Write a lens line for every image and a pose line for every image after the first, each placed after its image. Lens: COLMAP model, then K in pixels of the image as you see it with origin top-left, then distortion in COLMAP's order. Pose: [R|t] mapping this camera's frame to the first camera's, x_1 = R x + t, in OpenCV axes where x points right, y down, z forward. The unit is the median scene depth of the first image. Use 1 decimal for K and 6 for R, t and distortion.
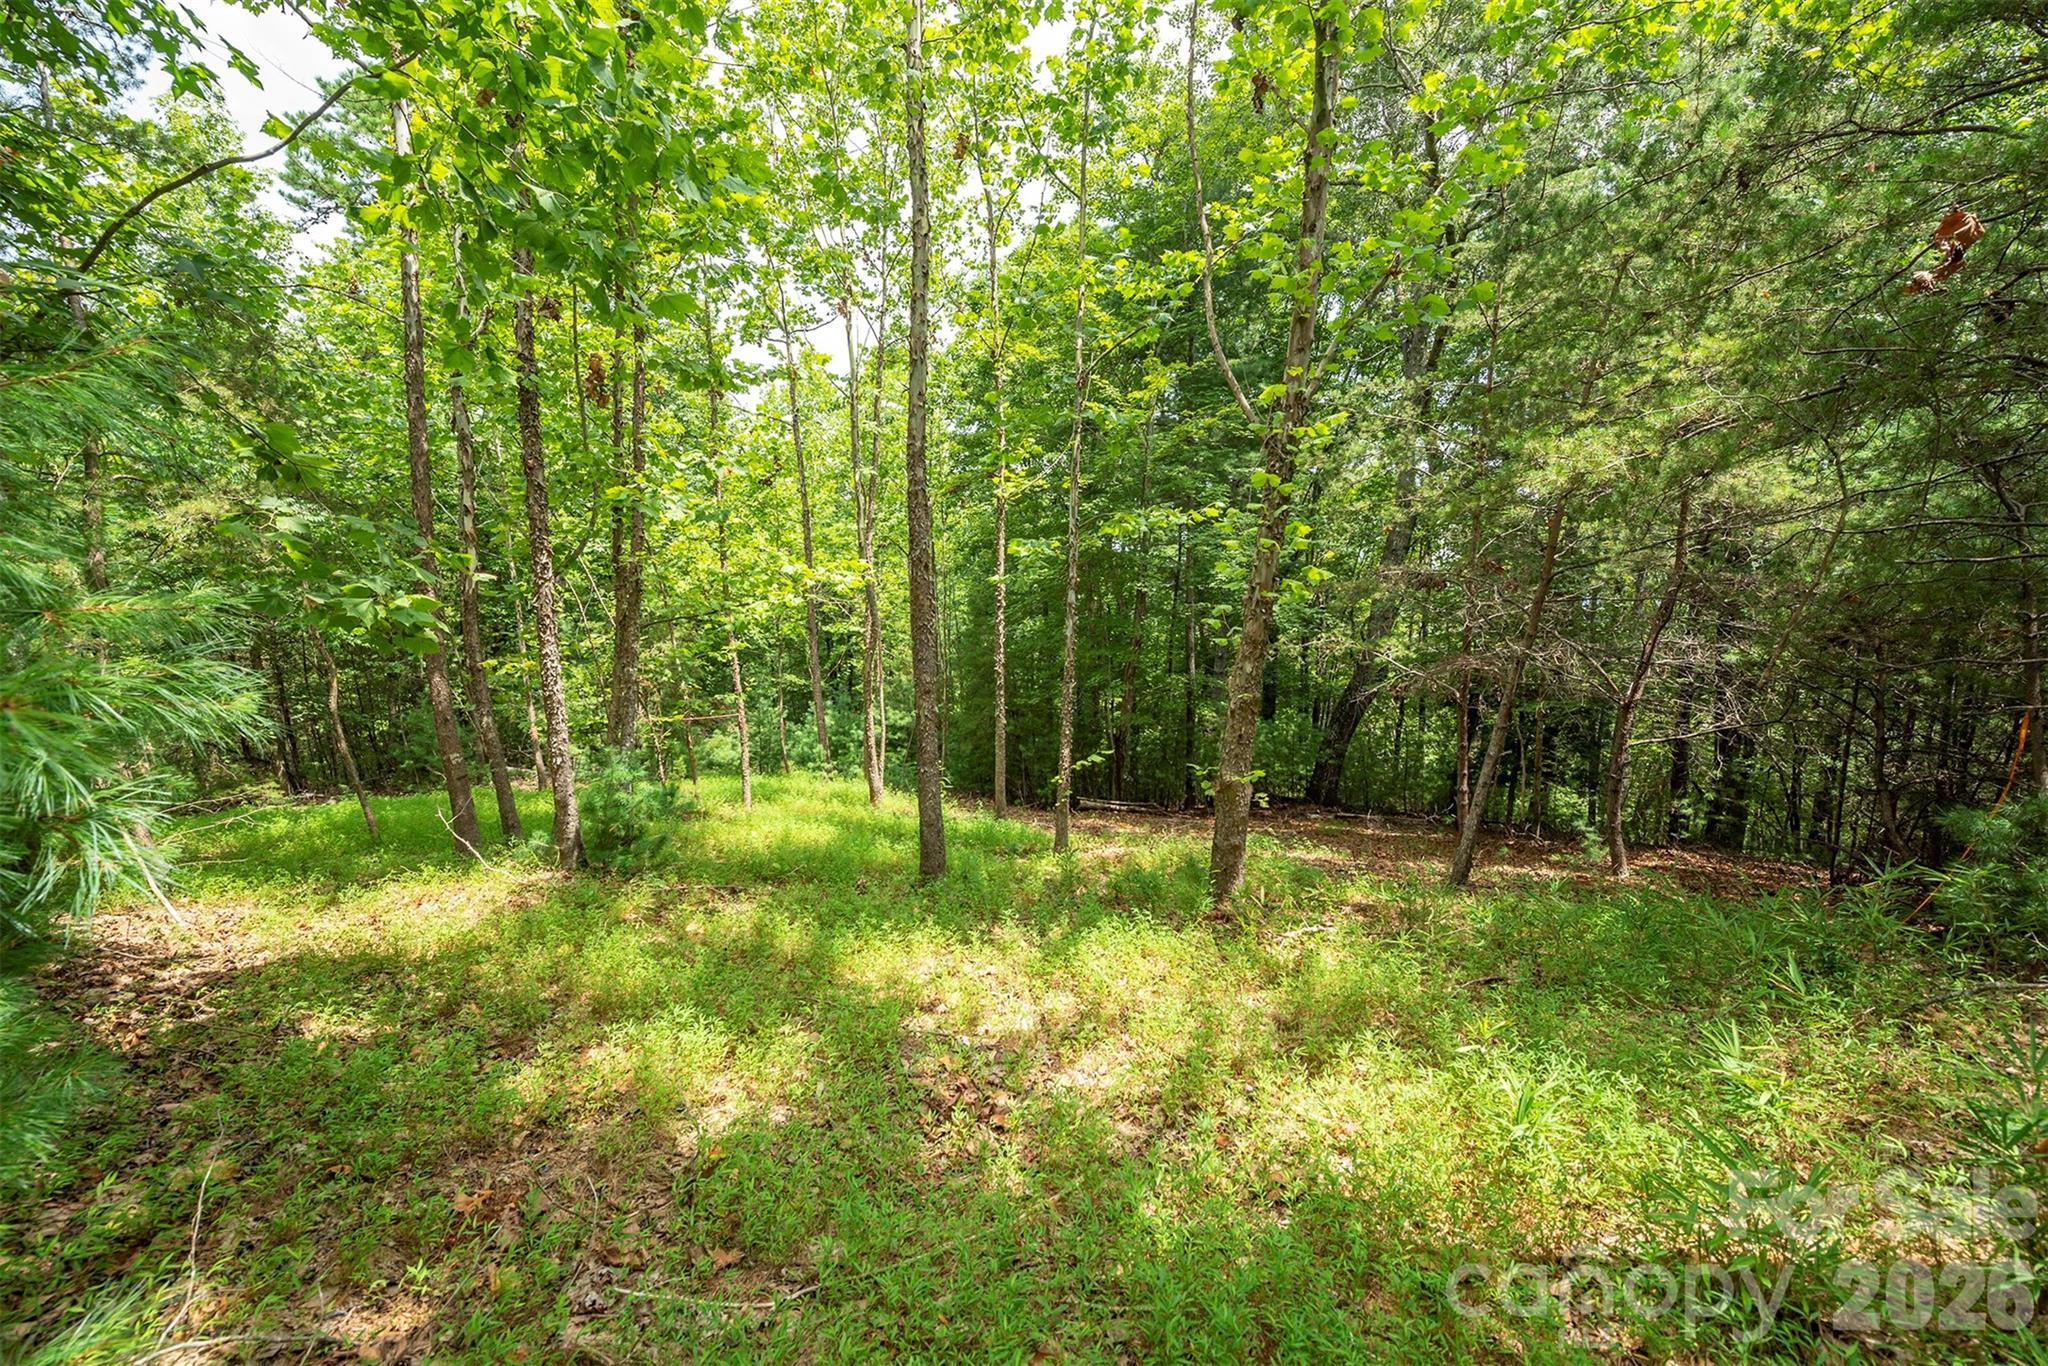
lens RADIAL K [[808.9, 0, 1023.8], [0, 808.9, 670.6], [0, 0, 1]] dist [-0.013245, -0.004263]
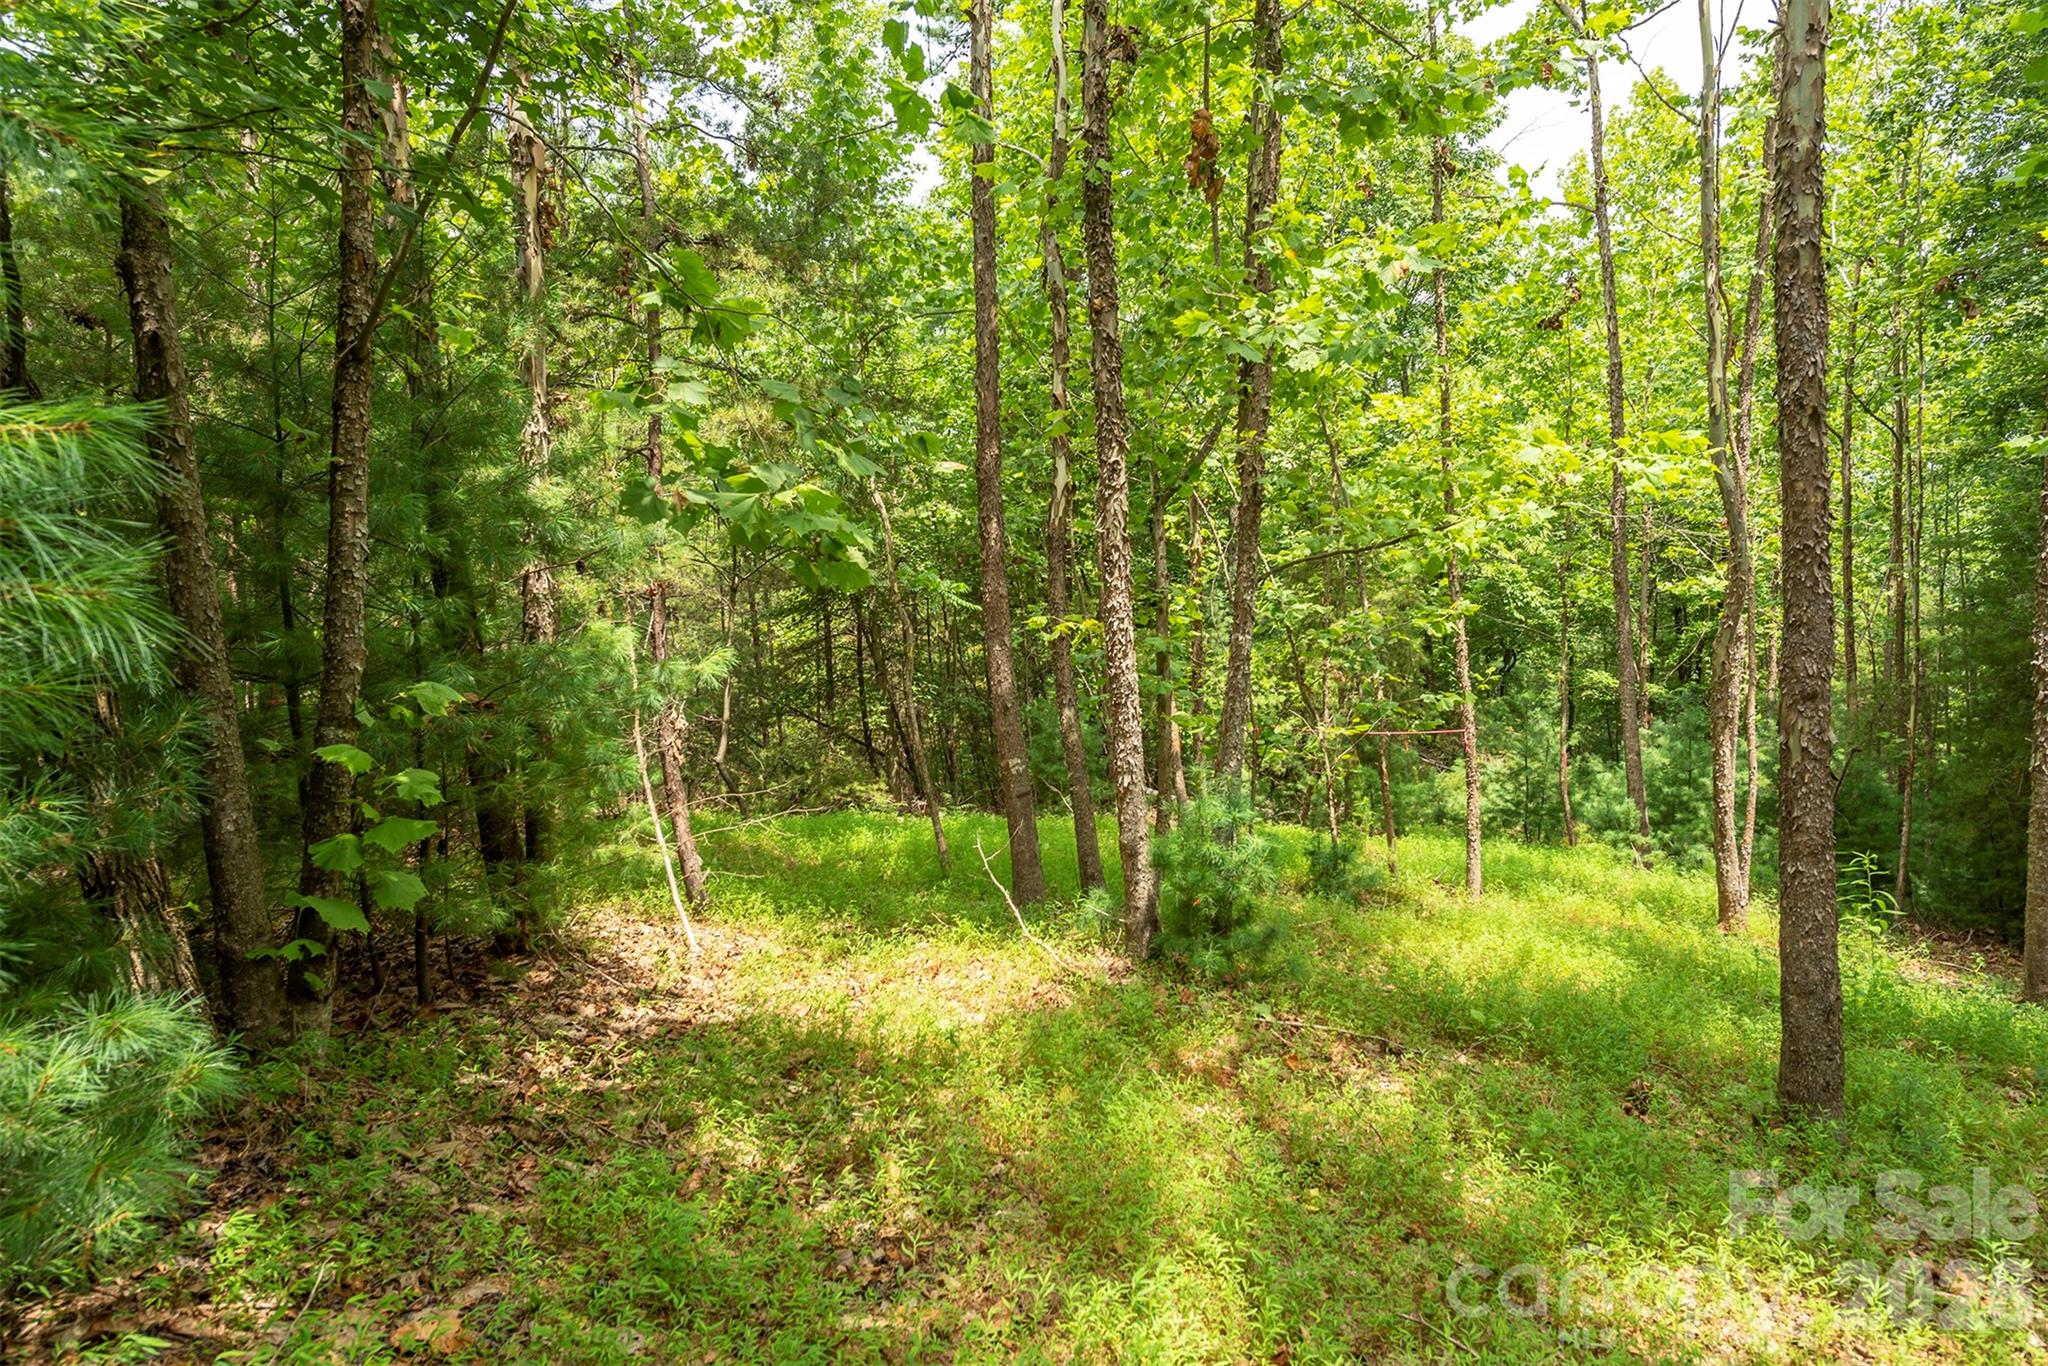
lens RADIAL K [[1361.2, 0, 1024.0], [0, 1361.2, 665.2], [0, 0, 1]] dist [0.007263, 0.000451]
pose [[0.773218, 0.030094, -0.633426, 0.018230], [-0.029403, 0.999500, 0.011595, 0.010036], [0.633458, 0.009659, 0.773716, 0.106236]]
